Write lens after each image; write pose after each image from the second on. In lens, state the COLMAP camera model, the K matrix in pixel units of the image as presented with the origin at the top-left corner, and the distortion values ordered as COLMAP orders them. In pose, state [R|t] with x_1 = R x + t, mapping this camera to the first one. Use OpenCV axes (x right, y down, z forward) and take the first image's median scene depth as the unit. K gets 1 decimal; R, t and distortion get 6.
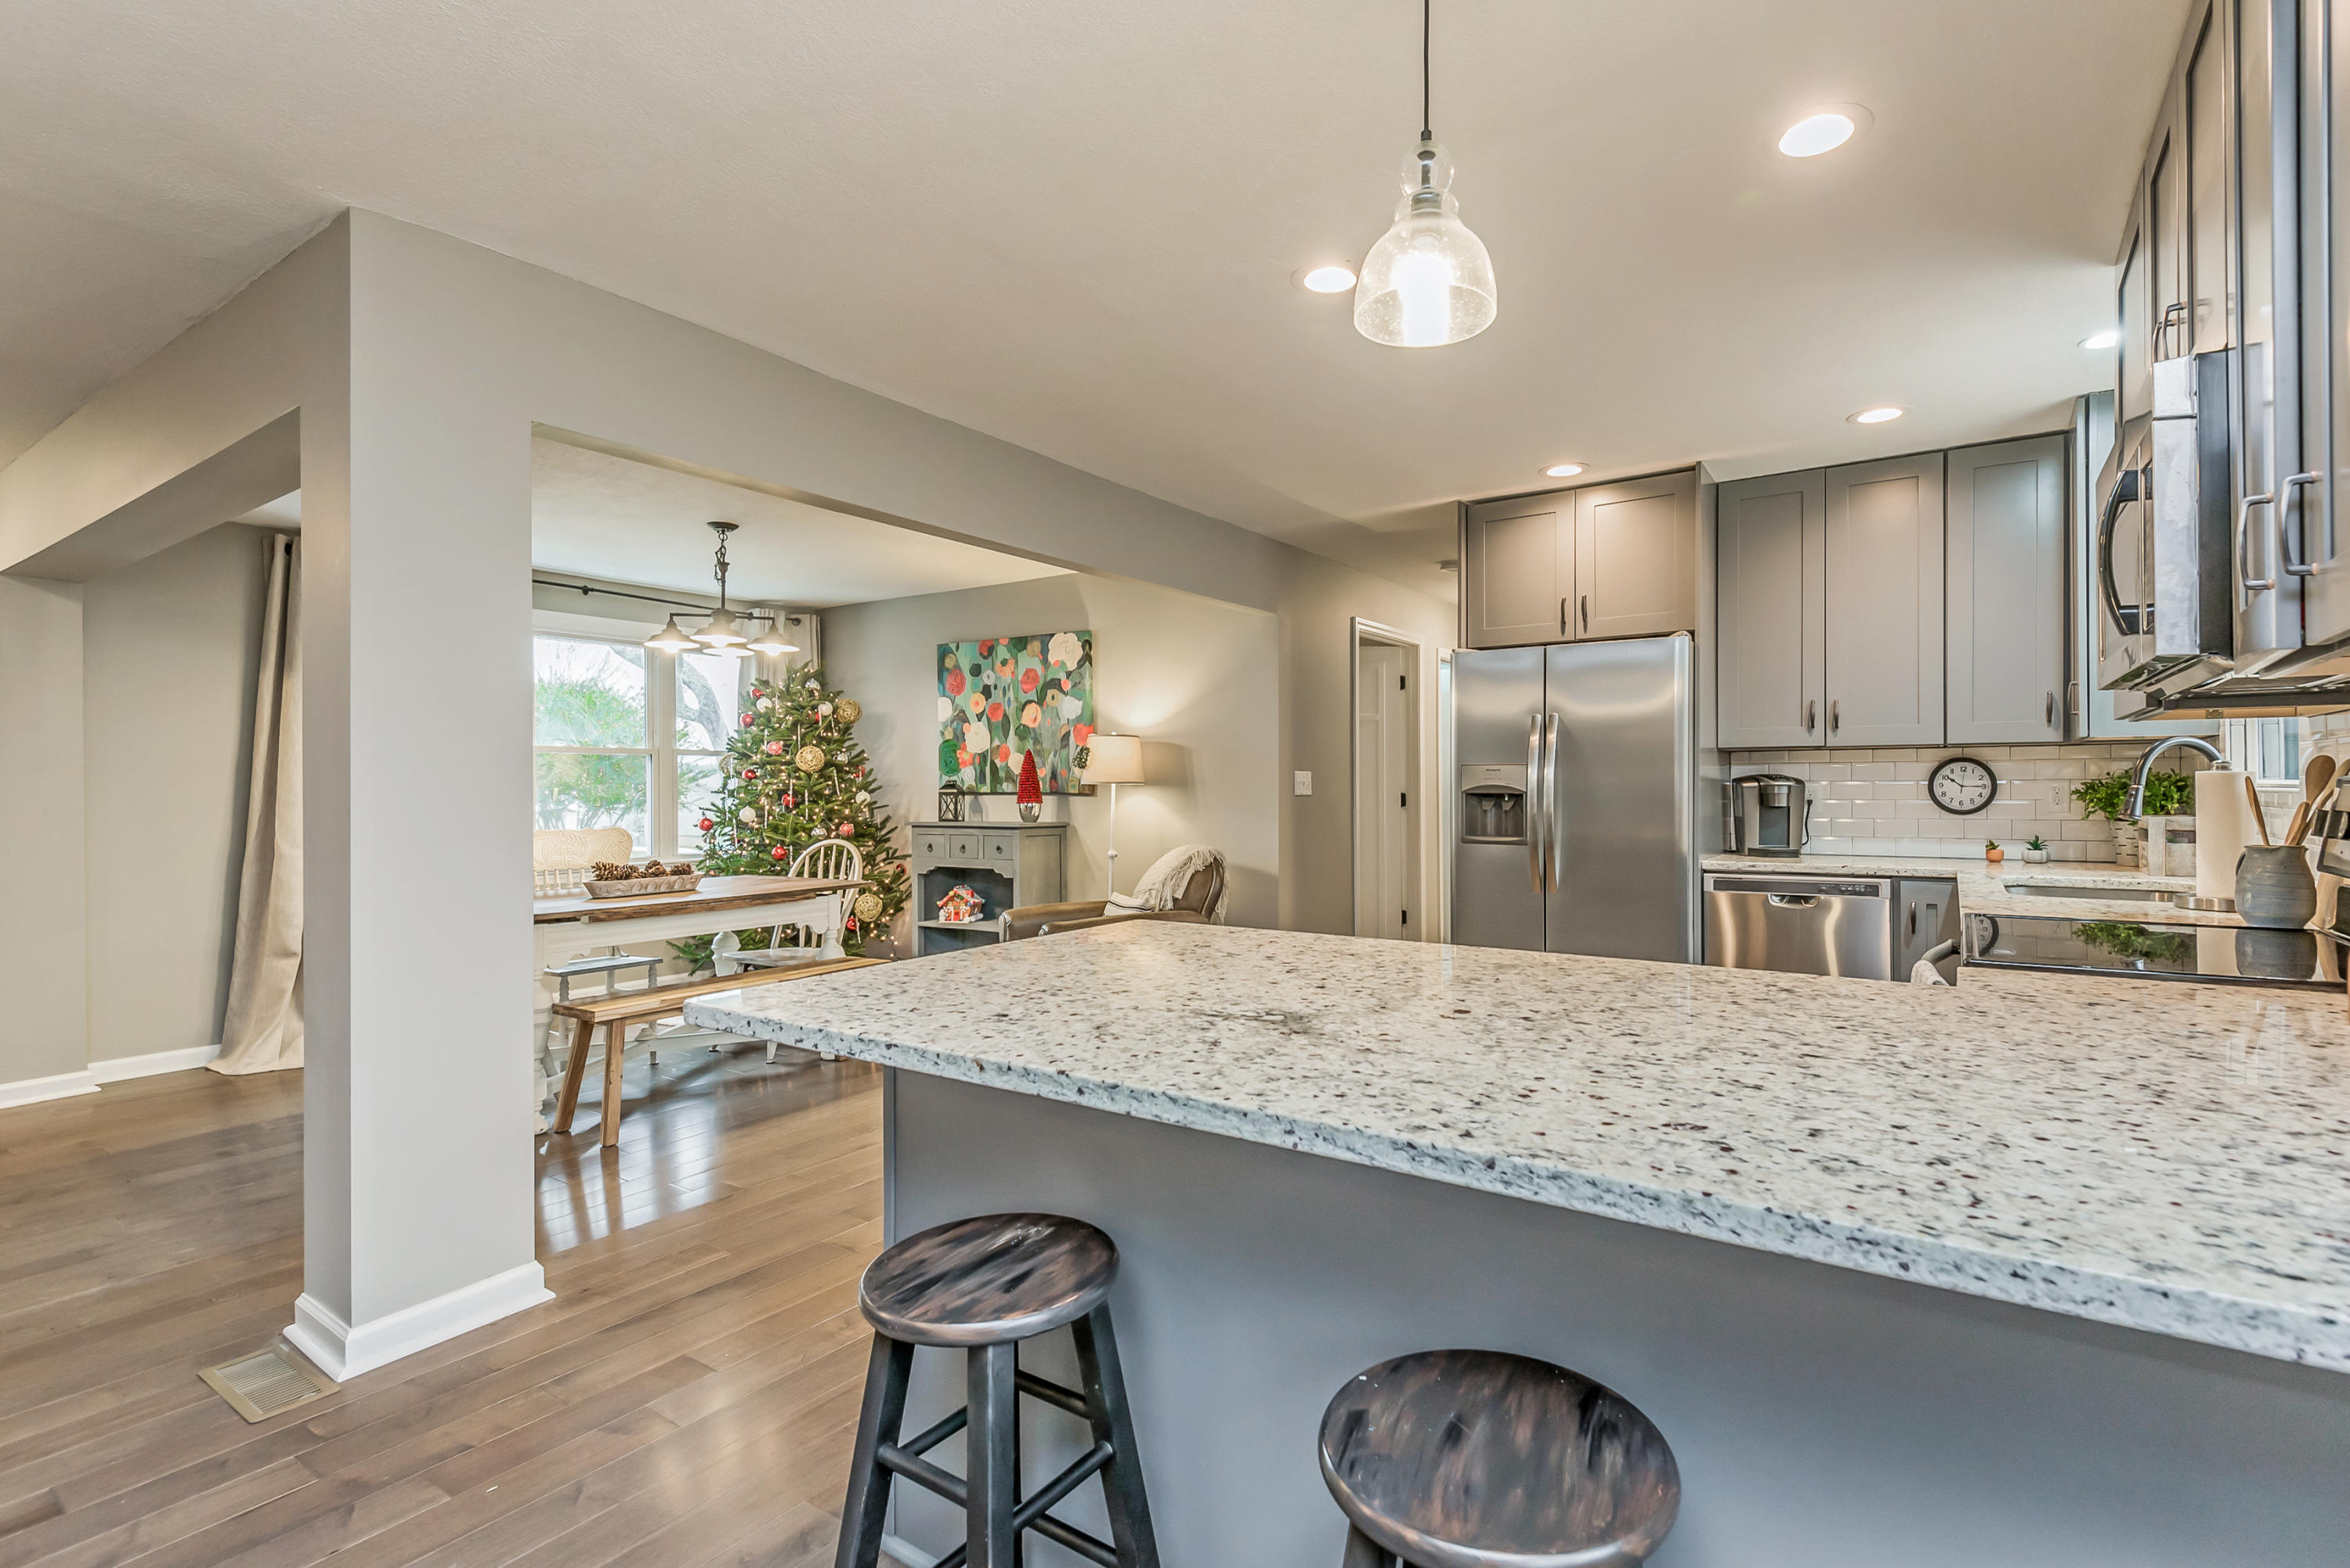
lens RADIAL K [[1059.9, 0, 1185.7], [0, 1059.9, 779.9], [0, 0, 1]] dist [0.030251, -0.033248]
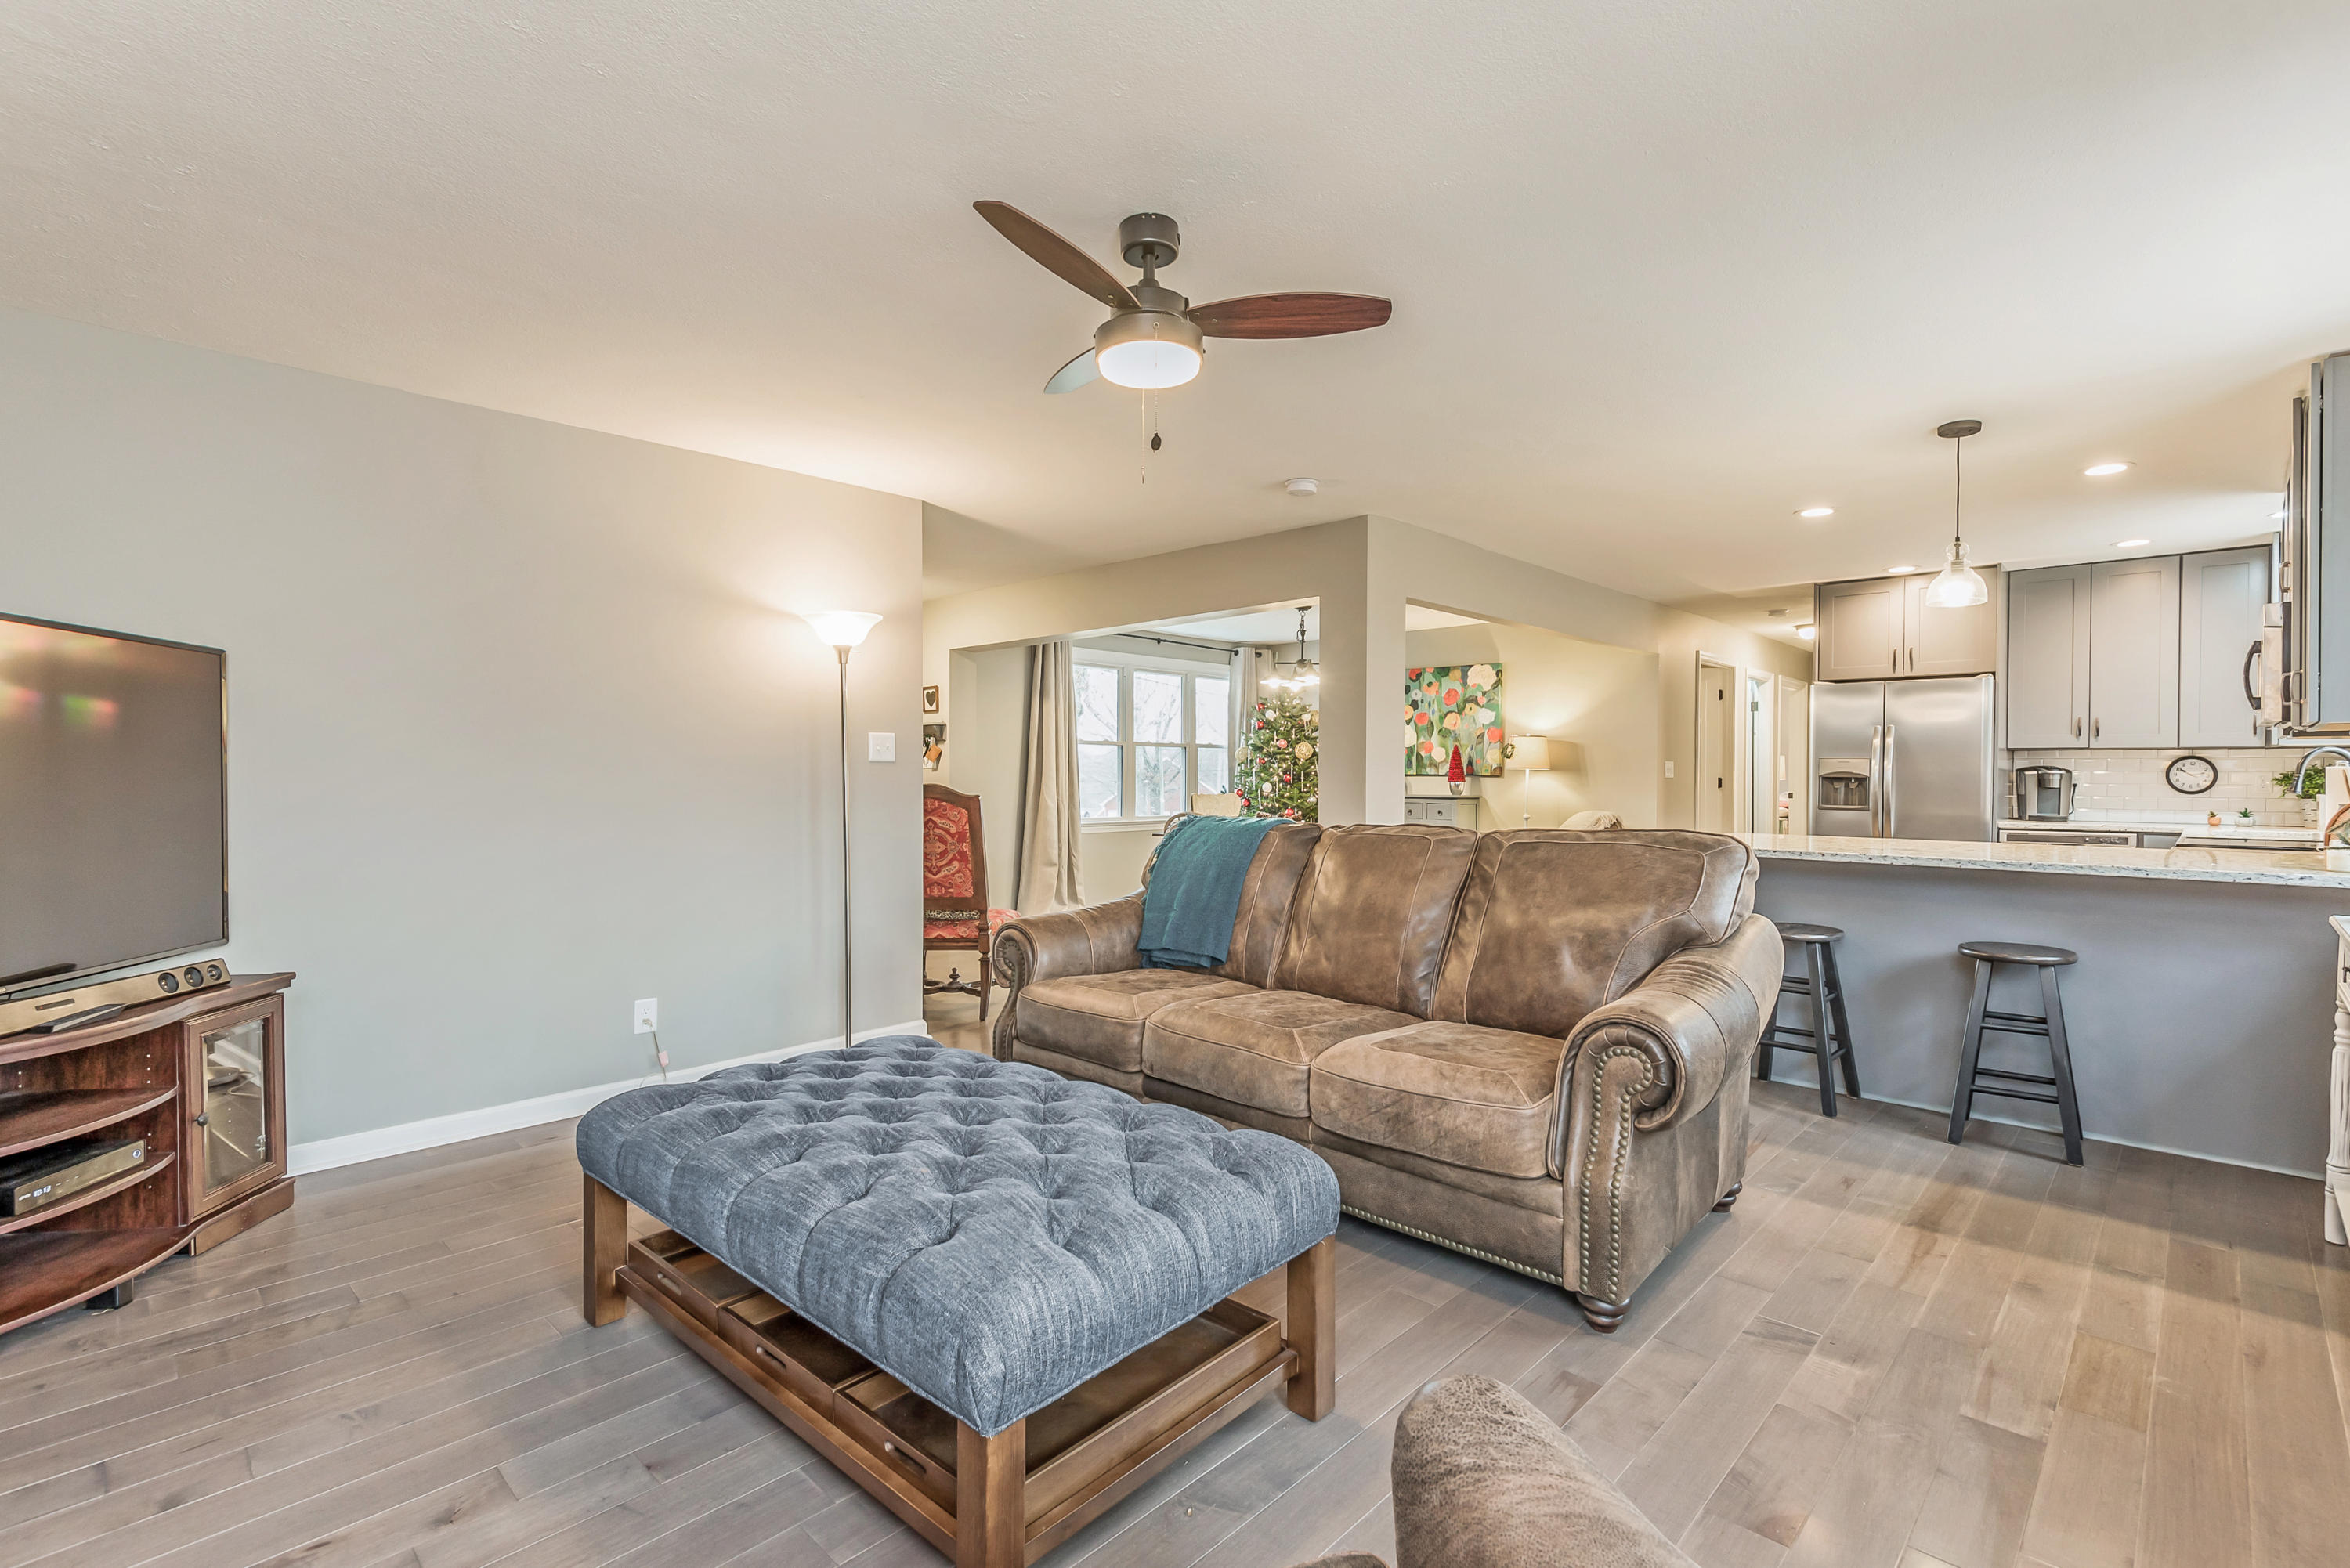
lens RADIAL K [[974.8, 0, 1172.5], [0, 974.8, 775.9], [0, 0, 1]] dist [-0.002443, -0.010114]
pose [[0.980219, 0.008348, -0.197738, -0.342288], [-0.006049, 0.999907, 0.012228, -0.000515], [0.197822, -0.010790, 0.980179, -0.506412]]
